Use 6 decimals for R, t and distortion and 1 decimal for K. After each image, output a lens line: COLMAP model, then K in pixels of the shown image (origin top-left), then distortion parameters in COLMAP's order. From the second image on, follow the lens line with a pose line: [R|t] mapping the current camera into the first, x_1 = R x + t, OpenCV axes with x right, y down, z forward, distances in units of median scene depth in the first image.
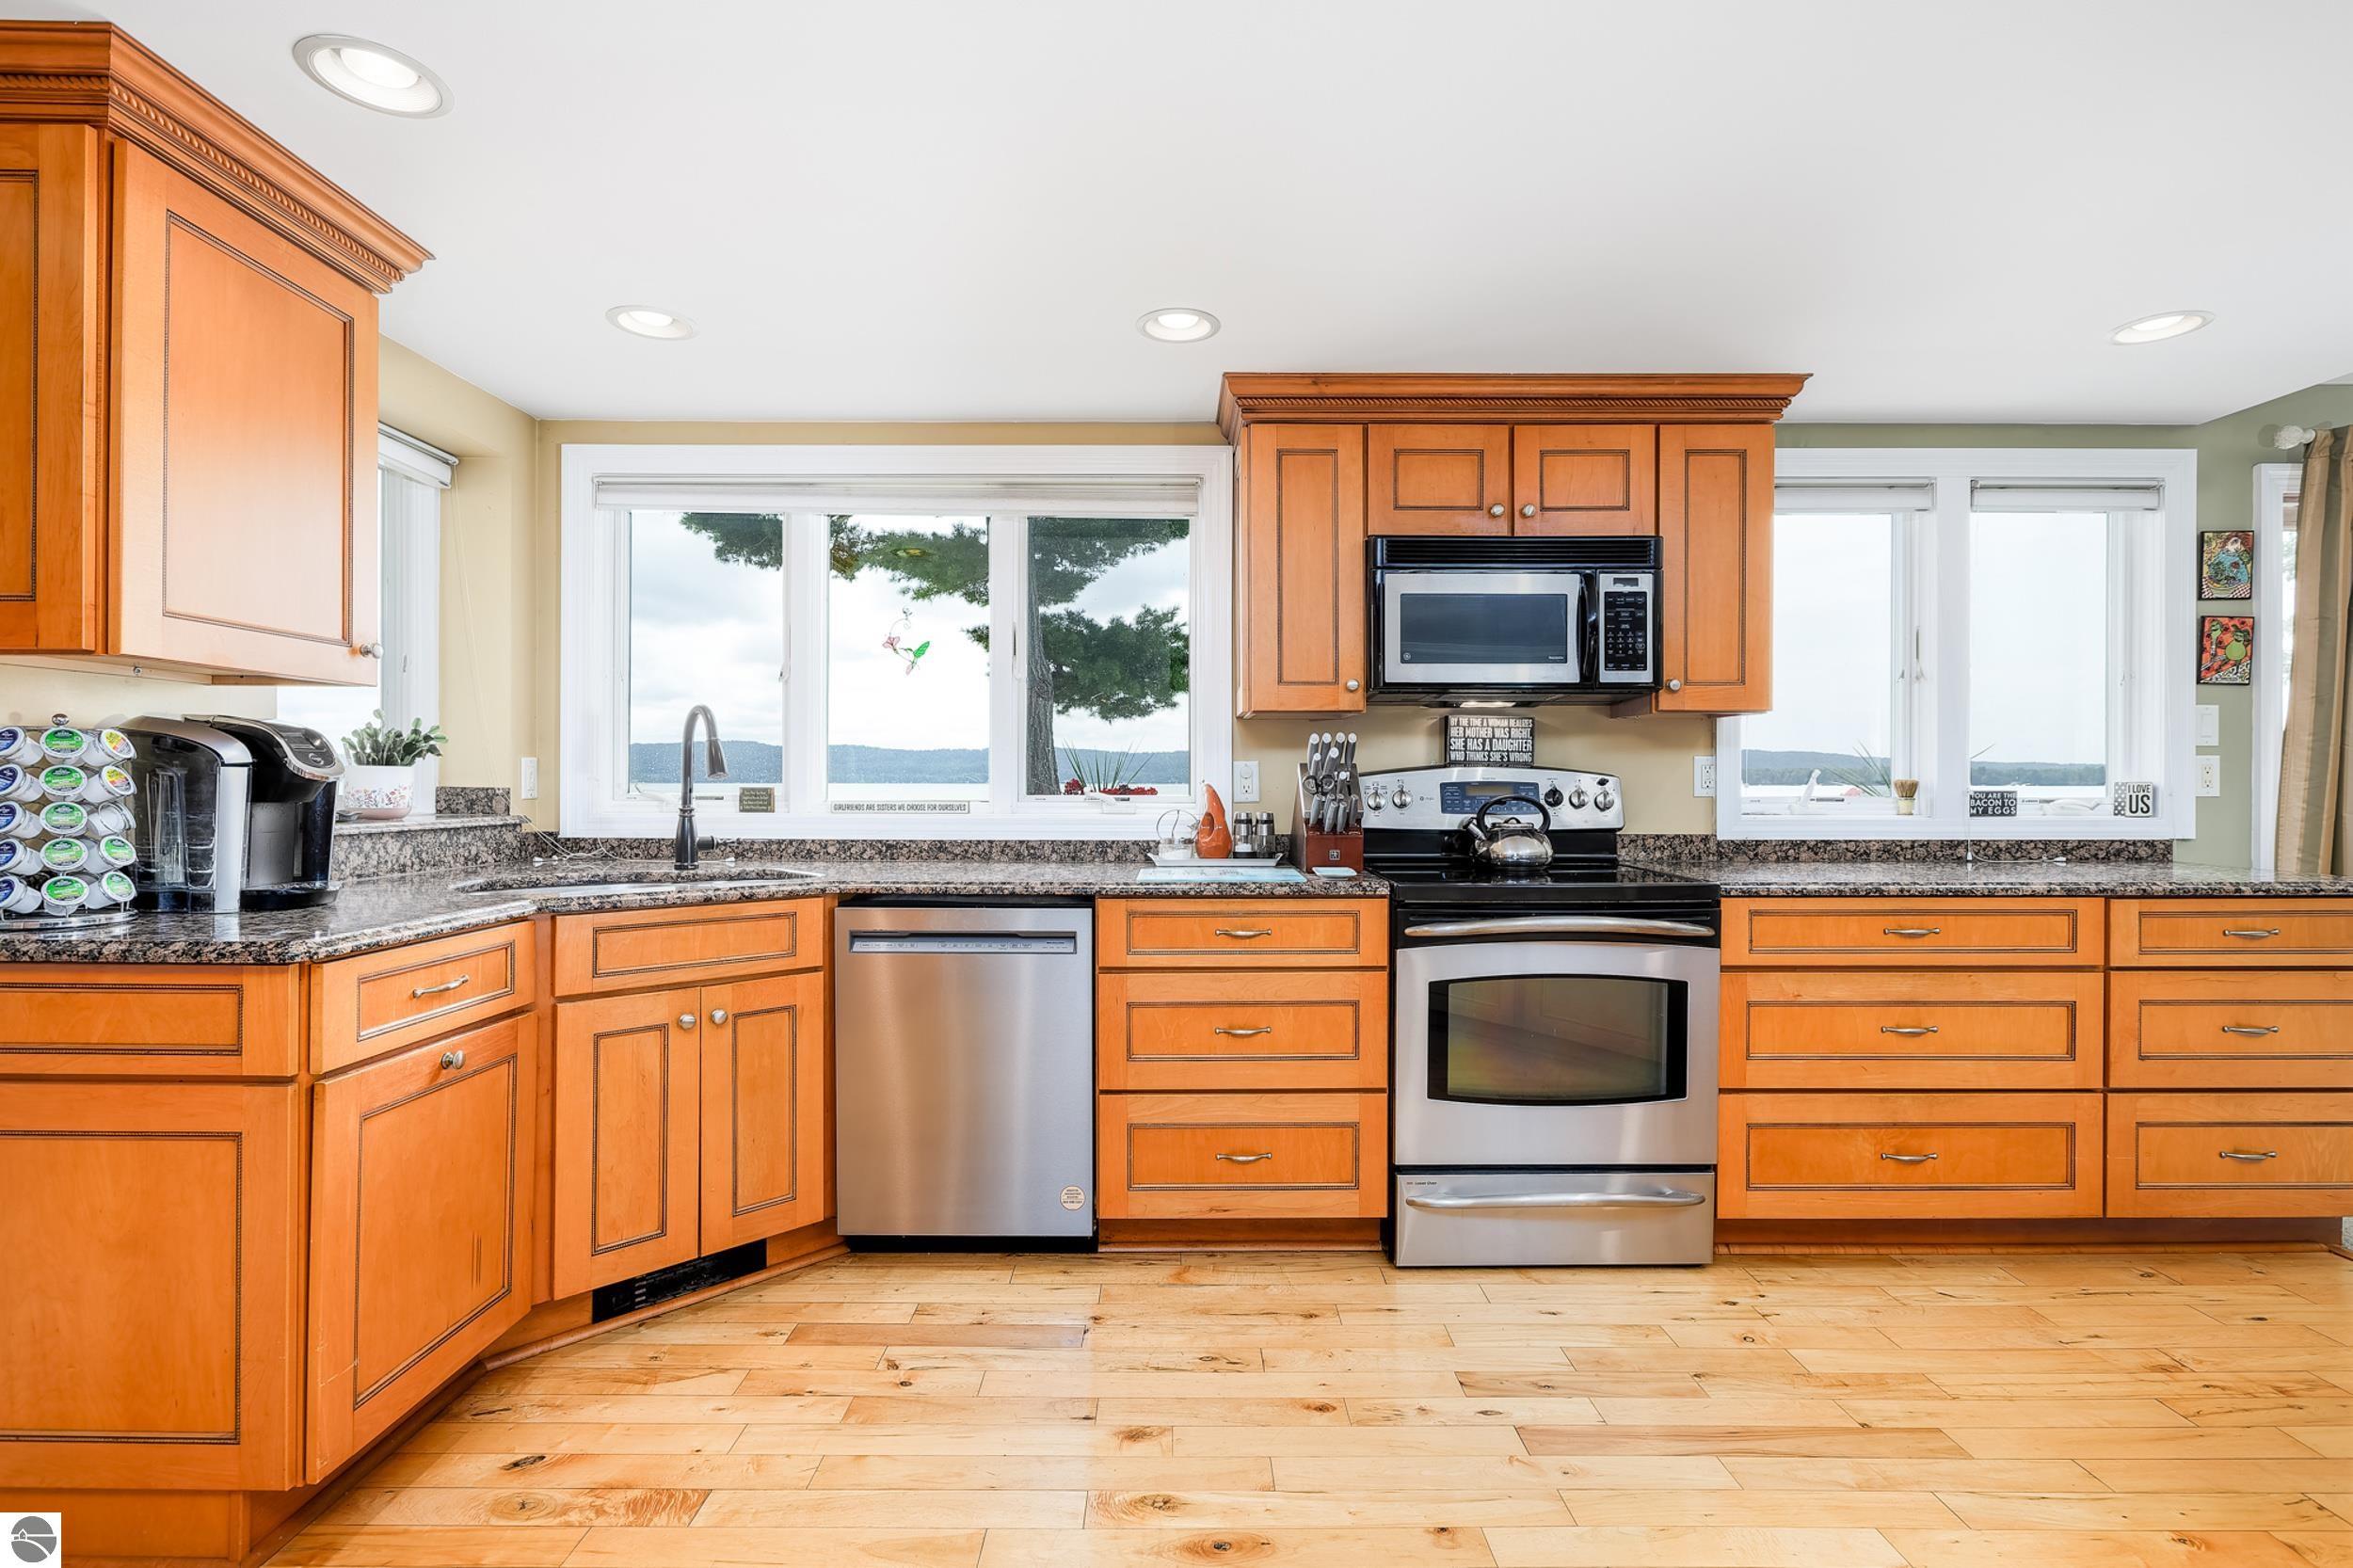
lens RADIAL K [[1094.5, 0, 1168.4], [0, 1094.5, 782.1], [0, 0, 1]] dist [0.004850, 0.000841]
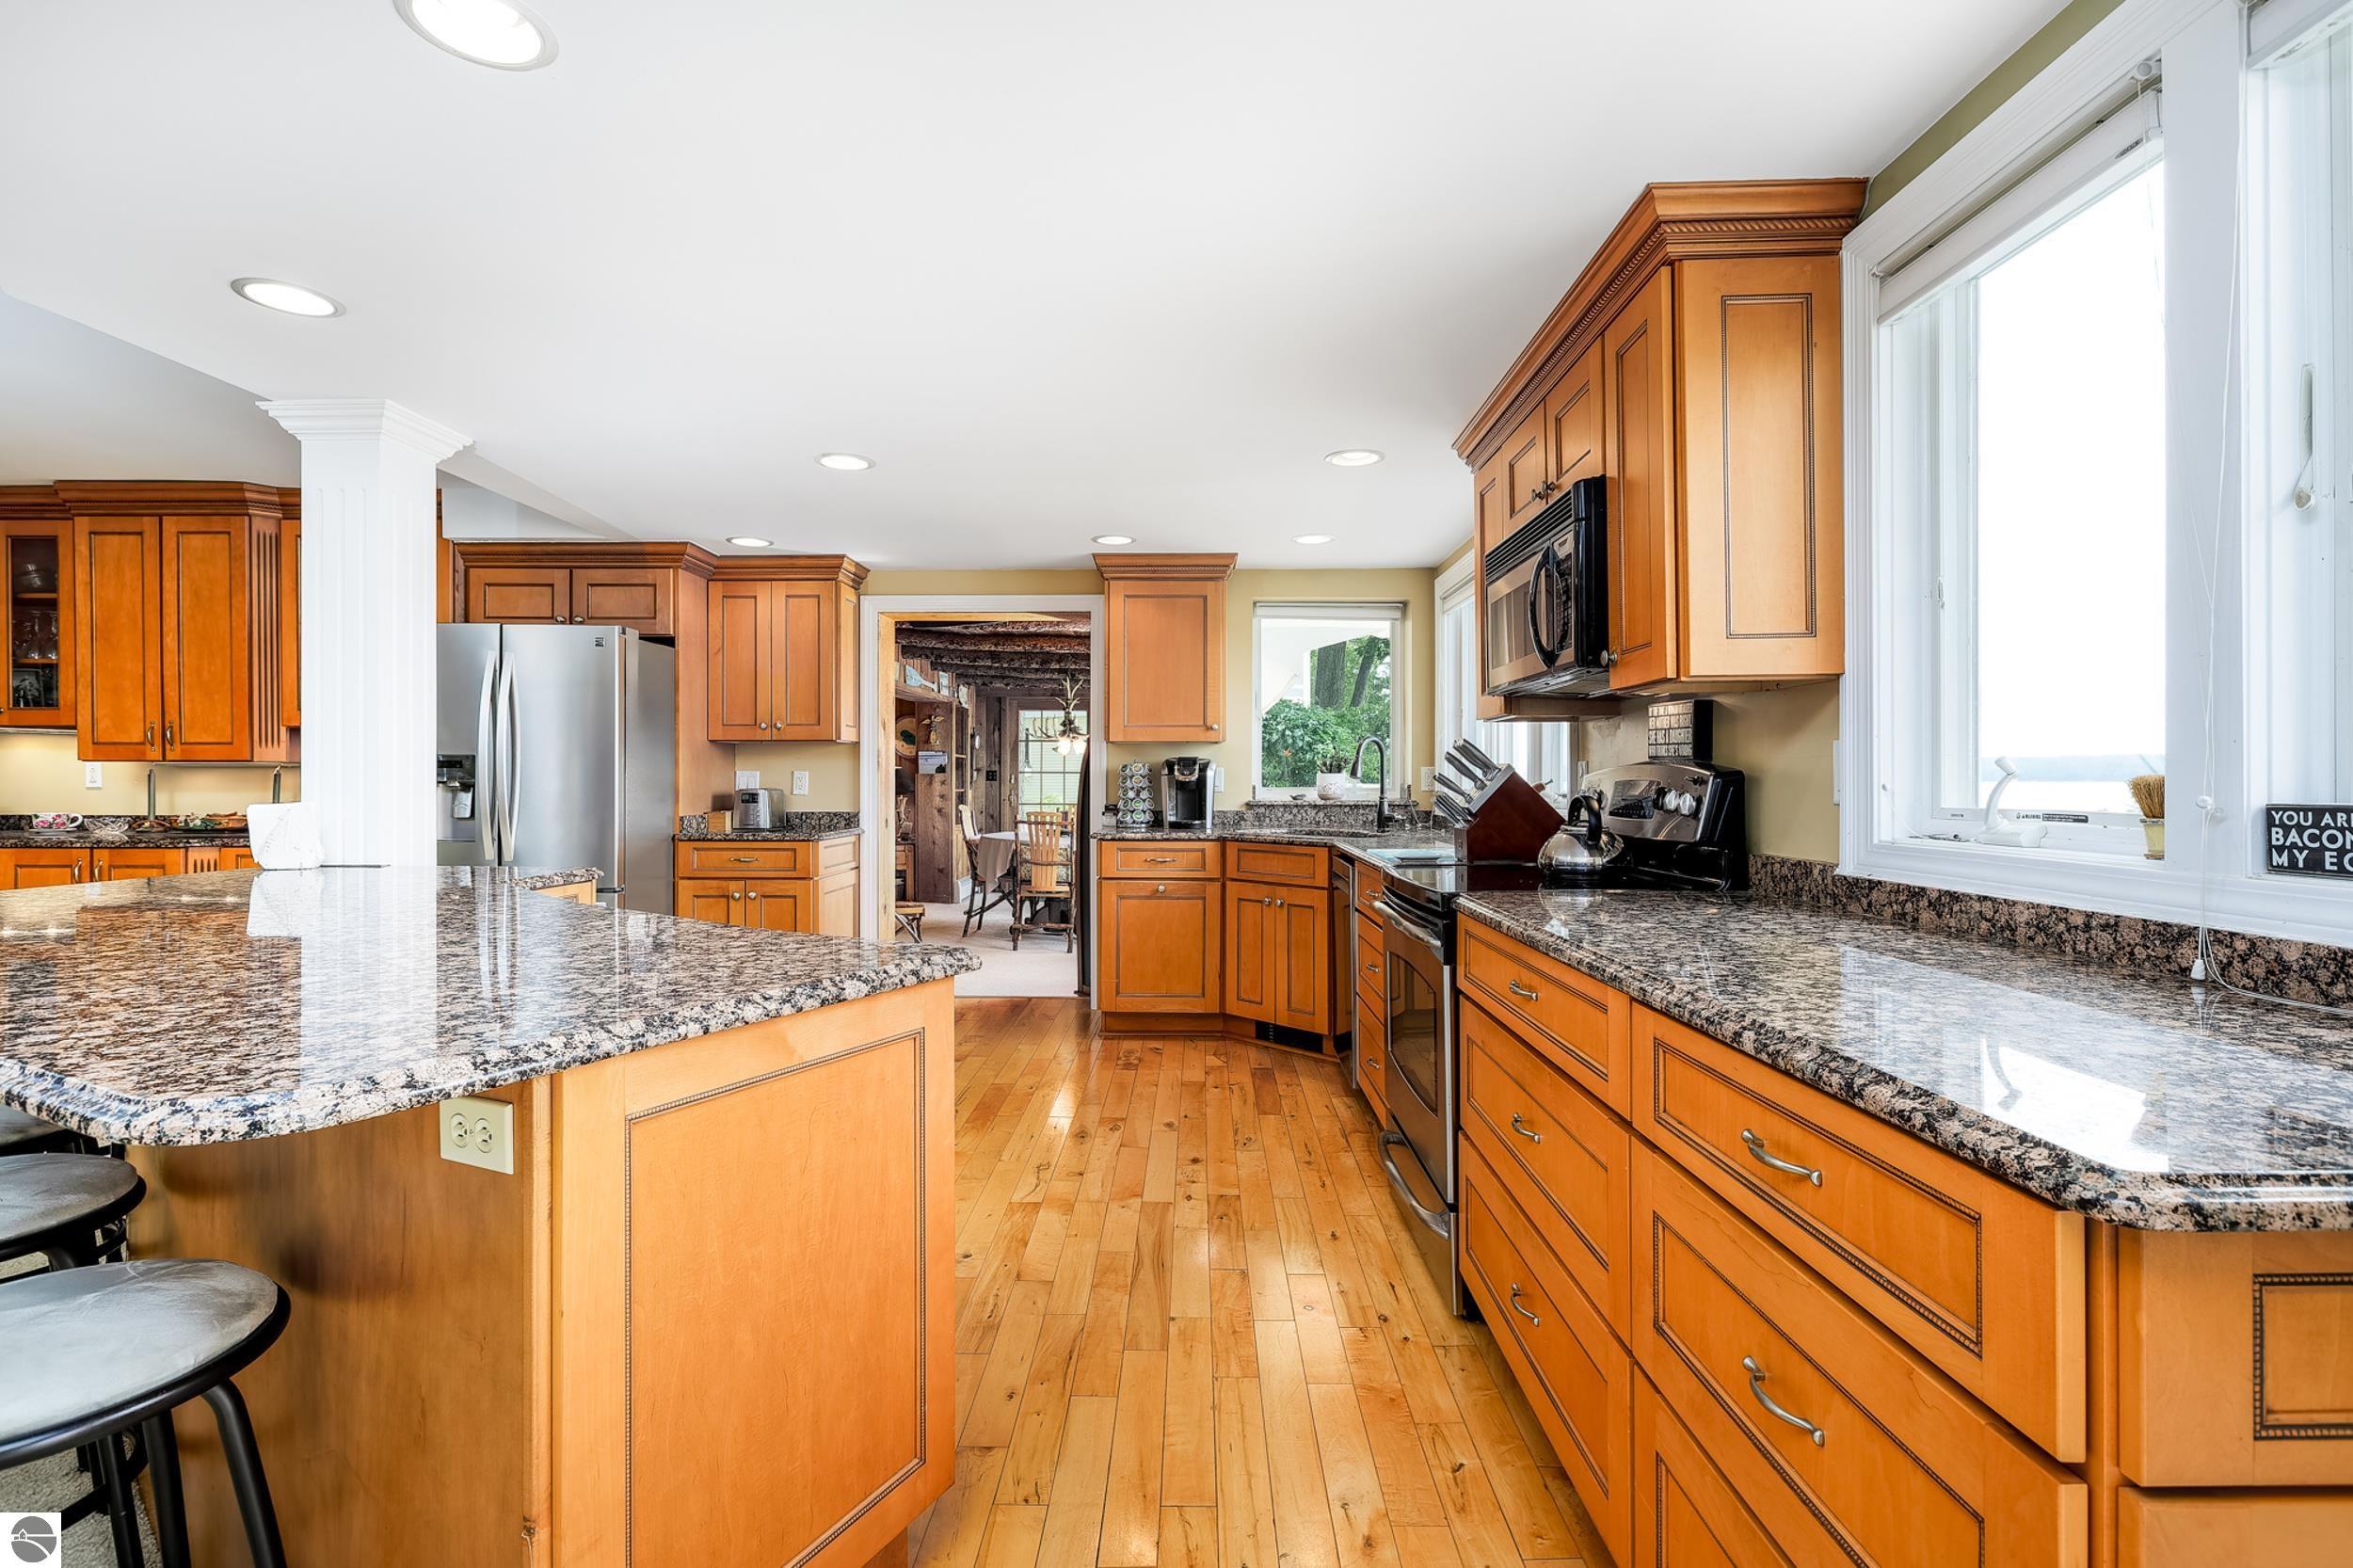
lens RADIAL K [[1094.5, 0, 1179.2], [0, 1094.5, 782.5], [0, 0, 1]] dist [0.004850, 0.000841]
pose [[-0.028489, 0.000743, -0.999594, 1.136138], [0.002291, 0.999997, 0.000678, -0.000540], [0.999591, -0.002270, -0.028490, 0.648399]]
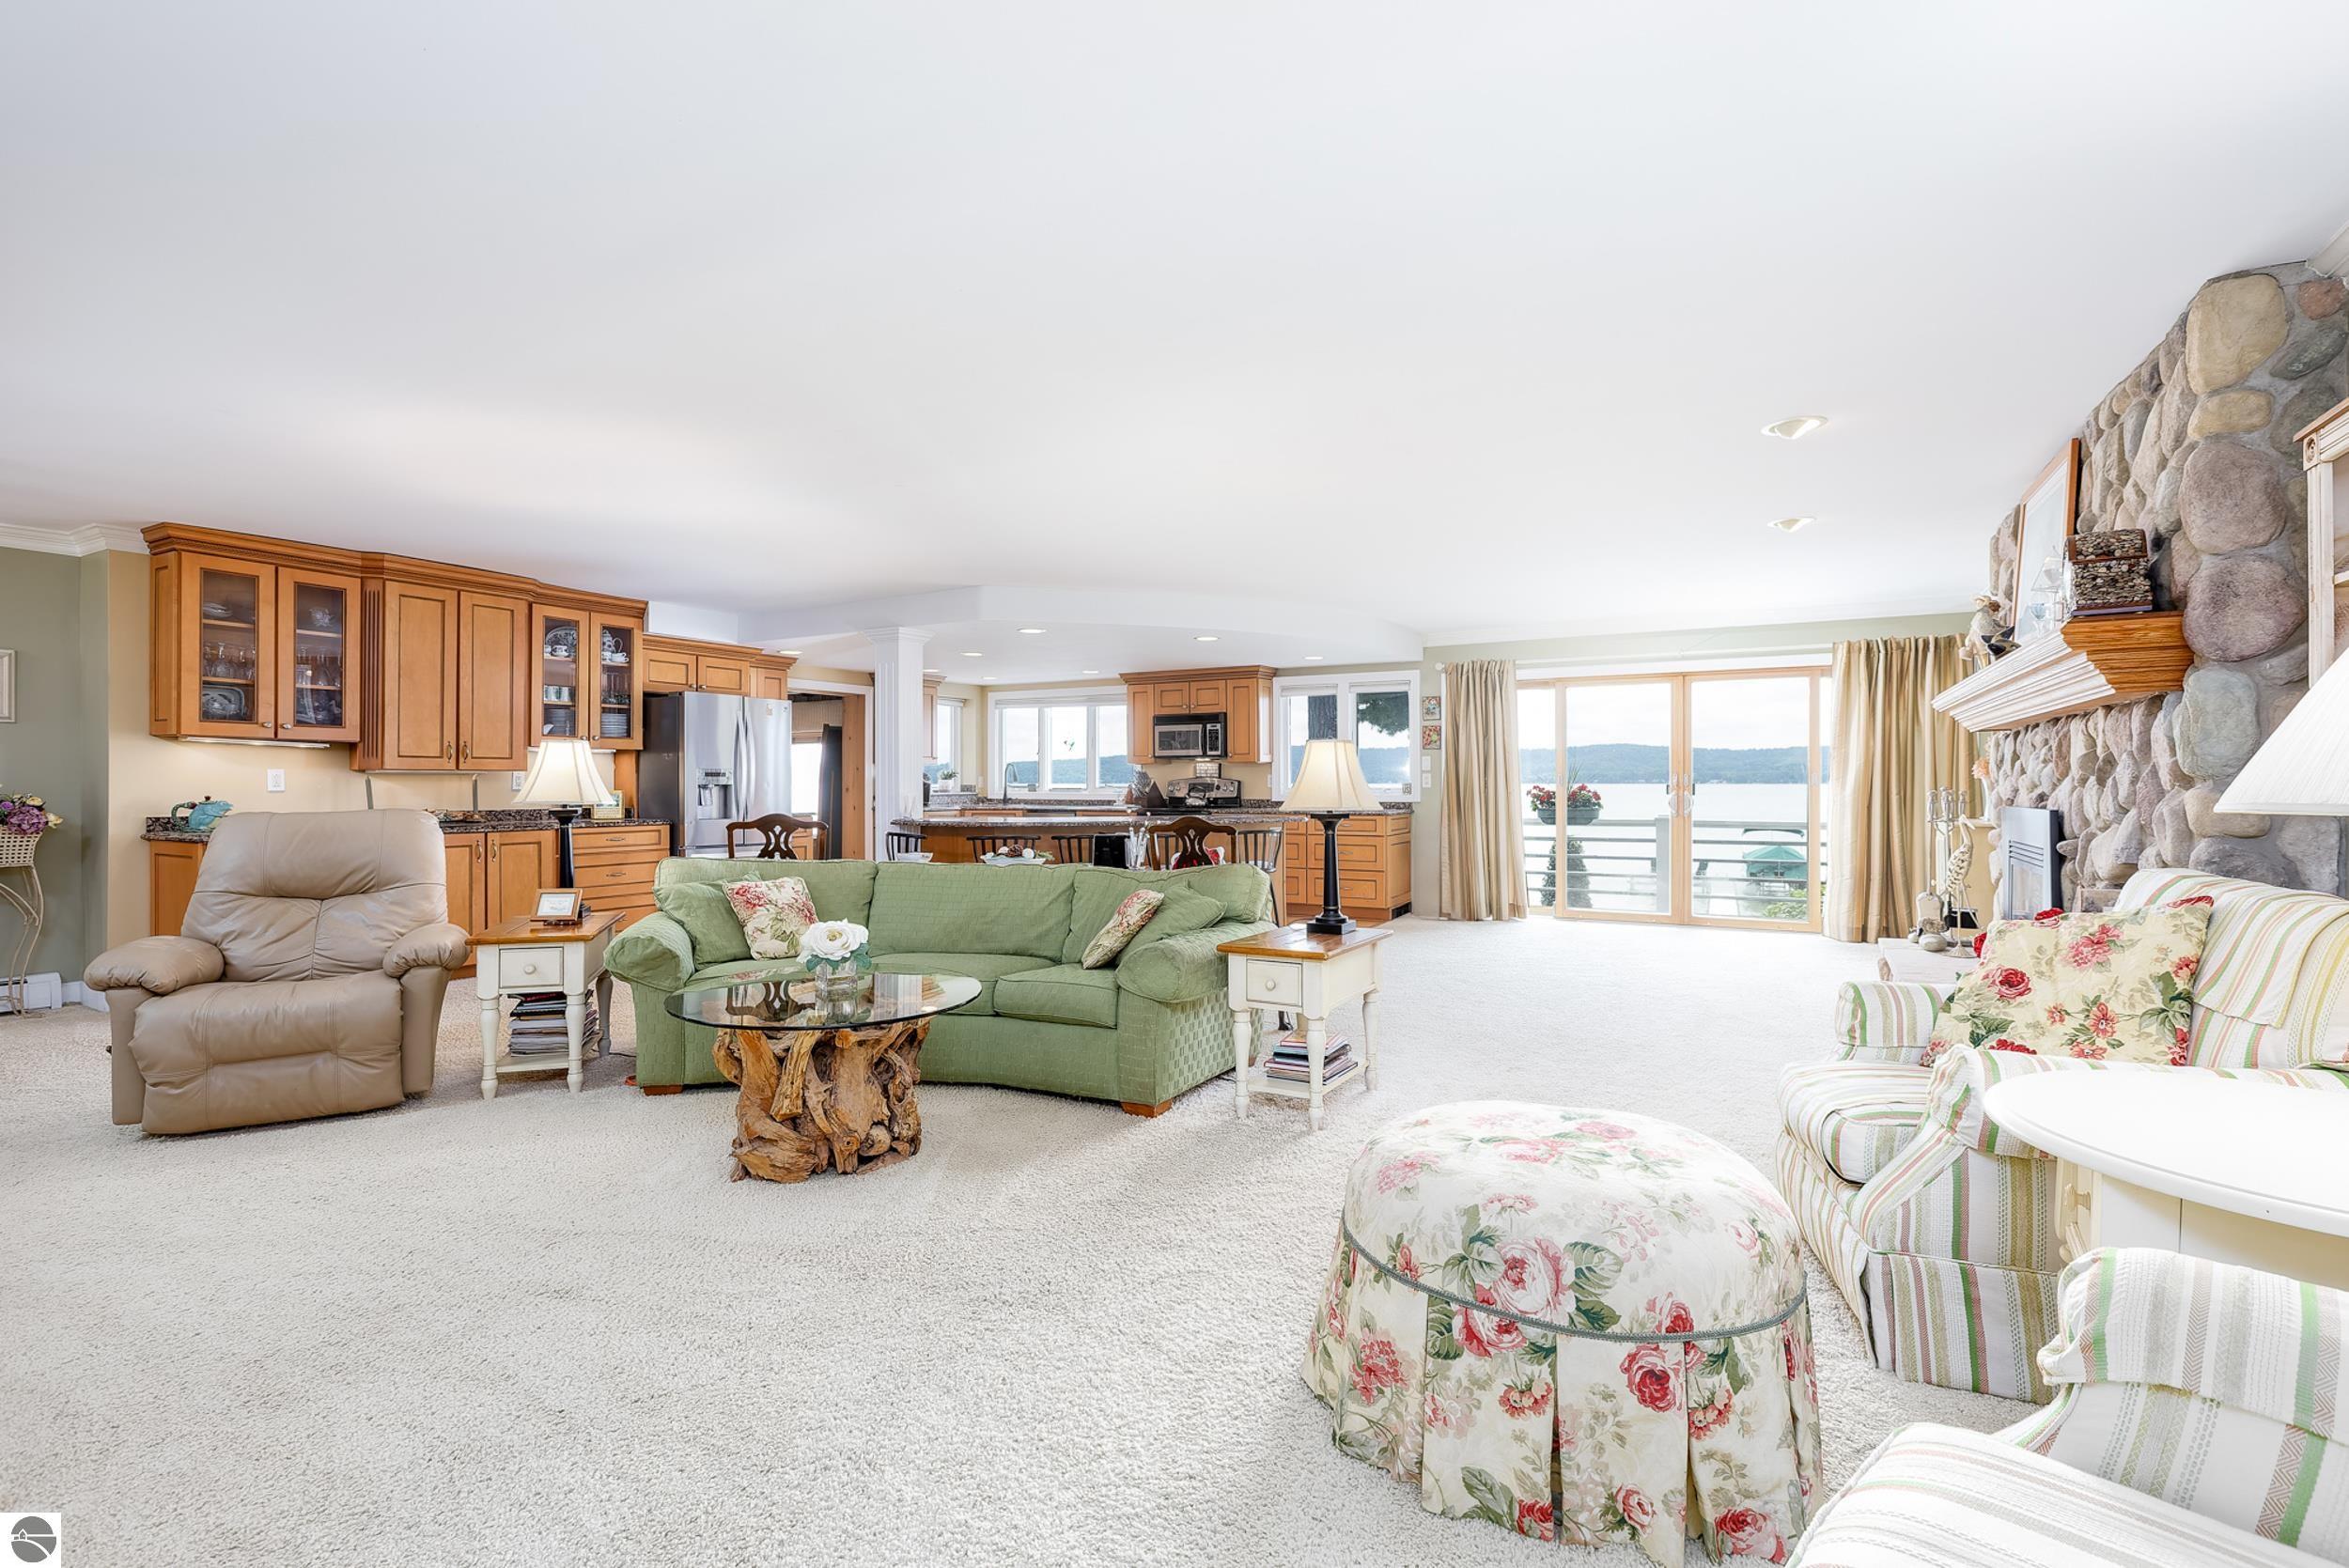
lens RADIAL K [[1062.5, 0, 1171.3], [0, 1062.5, 777.1], [0, 0, 1]] dist [0.001744, 0.002917]
pose [[0.865517, -0.004388, -0.500860, 1.804498], [0.004692, 0.999989, -0.000651, -0.015060], [0.500857, -0.001786, 0.865528, -1.825248]]
